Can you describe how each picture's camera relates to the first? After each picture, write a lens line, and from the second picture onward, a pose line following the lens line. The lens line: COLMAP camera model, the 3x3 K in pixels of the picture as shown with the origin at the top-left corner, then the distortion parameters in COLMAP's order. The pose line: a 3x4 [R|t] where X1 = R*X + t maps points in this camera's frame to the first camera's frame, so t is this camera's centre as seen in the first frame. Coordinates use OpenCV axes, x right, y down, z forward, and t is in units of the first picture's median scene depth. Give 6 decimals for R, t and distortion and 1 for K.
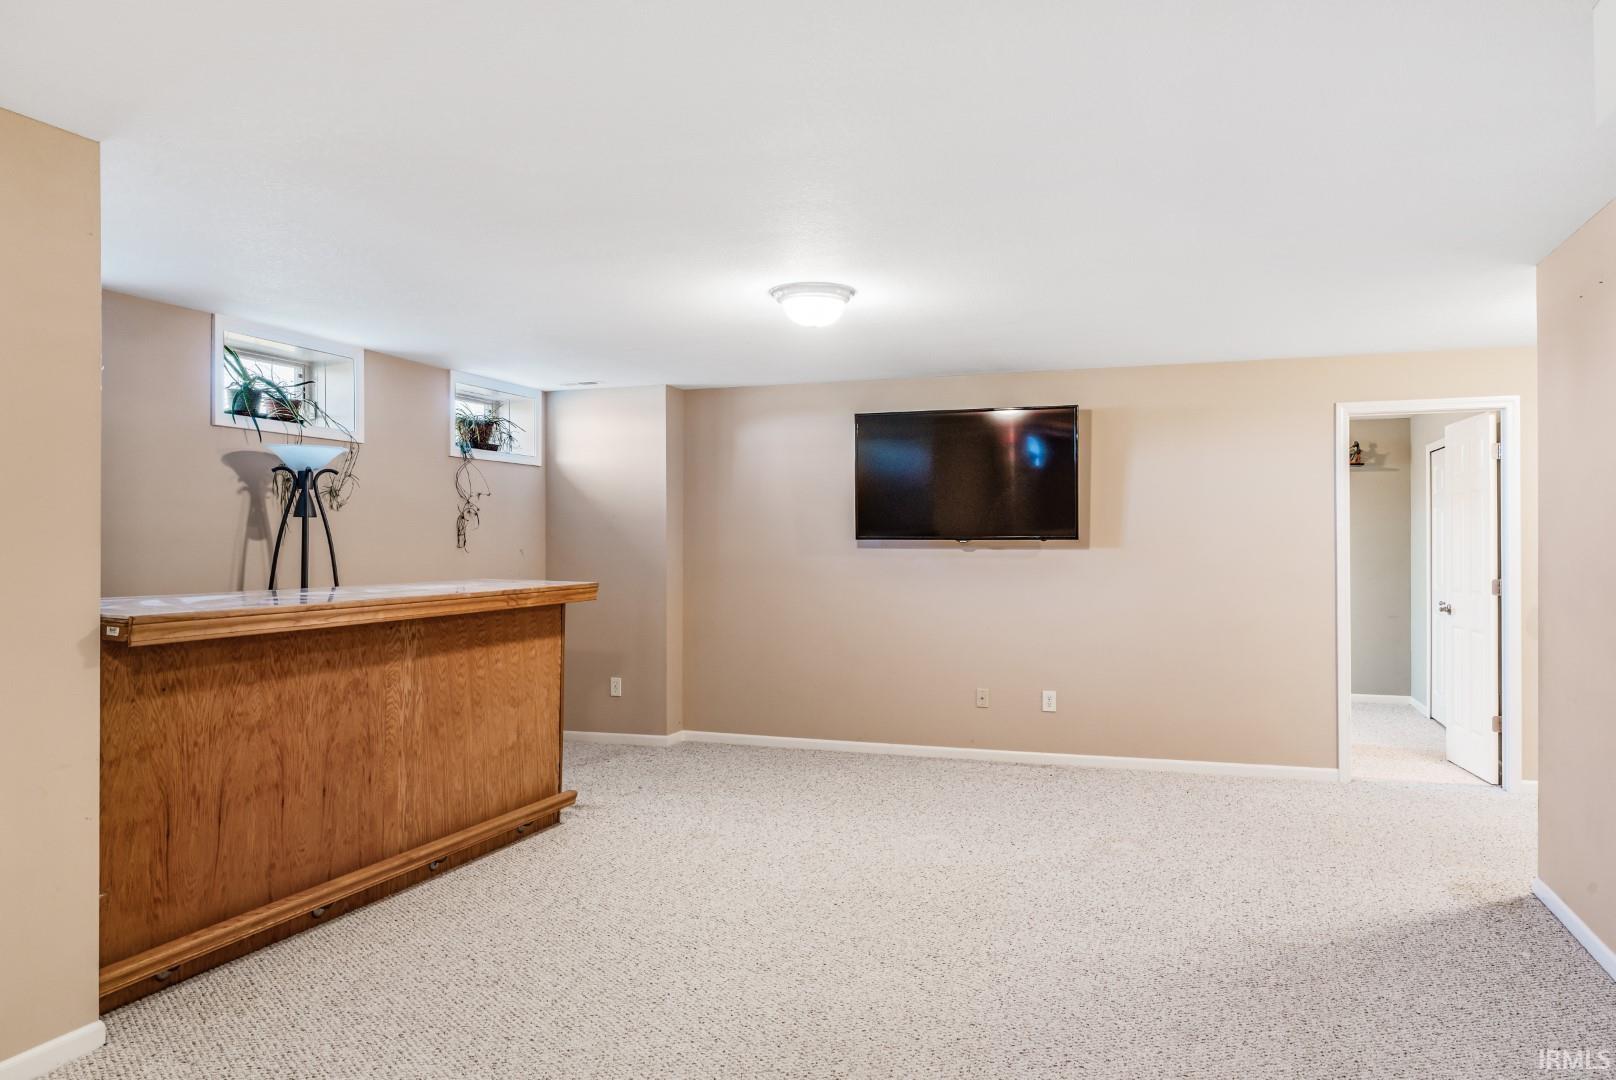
lens RADIAL K [[1150.2, 0, 808.0], [0, 1150.2, 540.0], [0, 0, 1]] dist [0.002458, 0.001048]
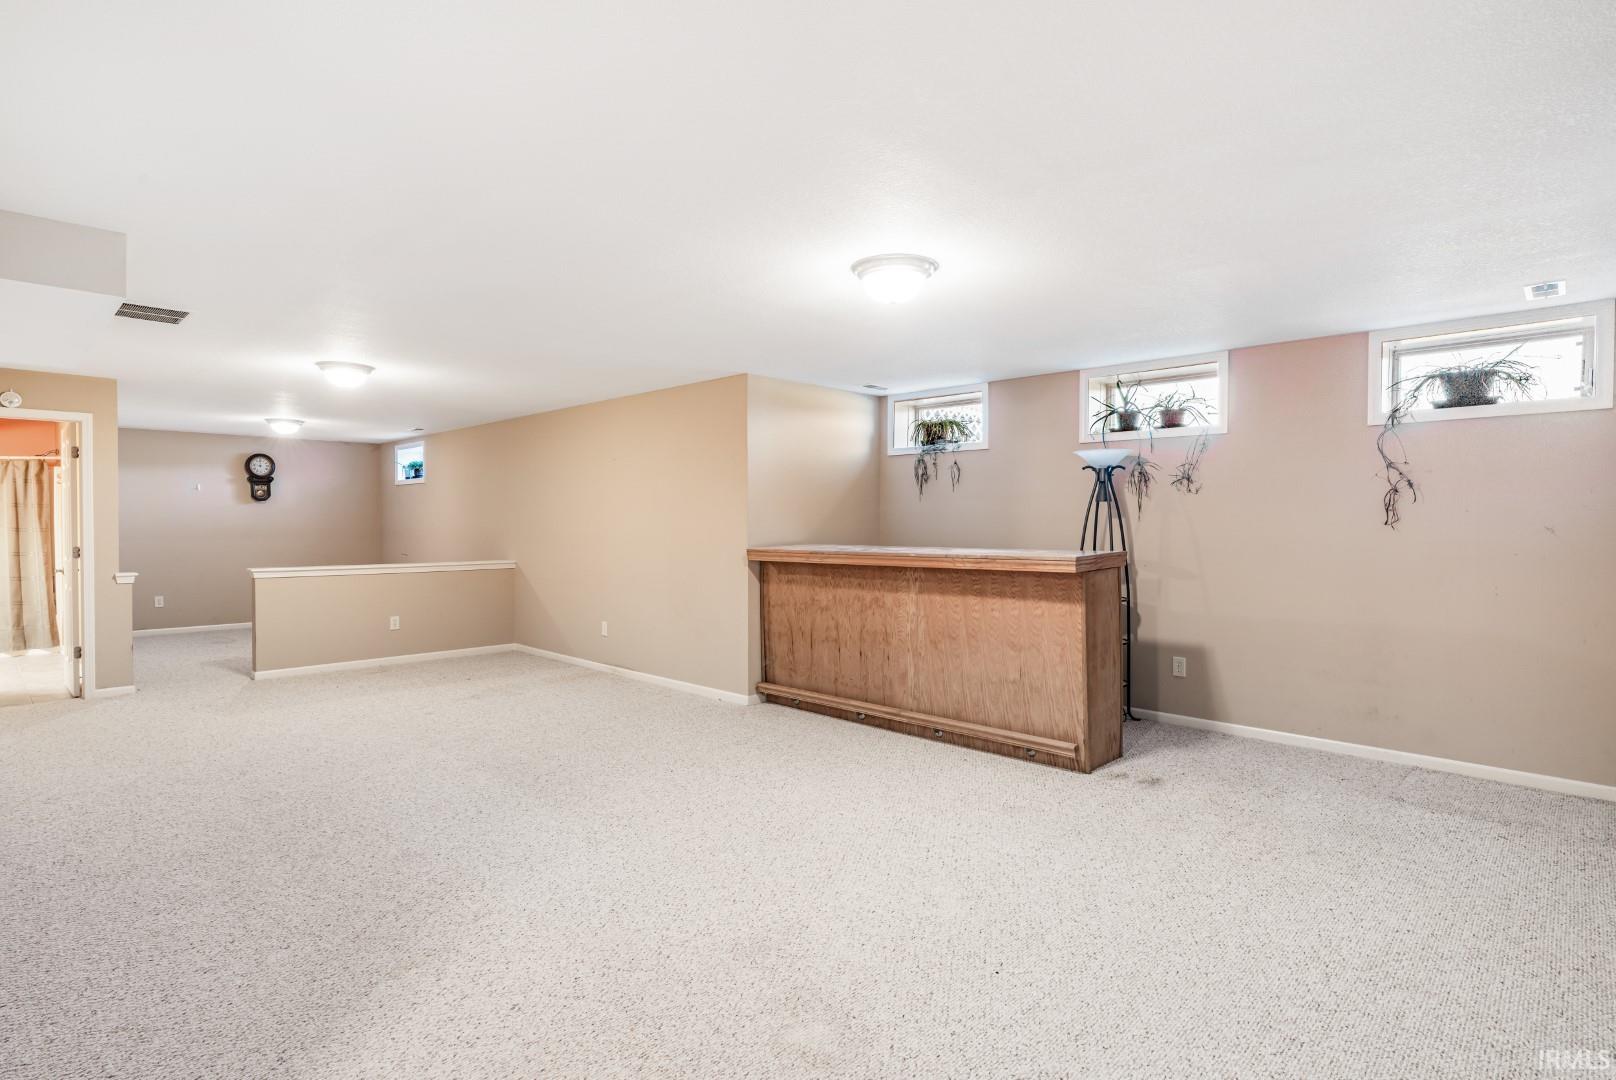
lens RADIAL K [[811.9, 0, 808.0], [0, 811.9, 540.0], [0, 0, 1]] dist [-0.005531, -0.000522]
pose [[-0.416823, 0.019000, -0.908789, 0.733026], [0.002924, 0.999804, 0.019562, 0.007394], [0.908983, 0.005497, -0.416797, 1.329556]]
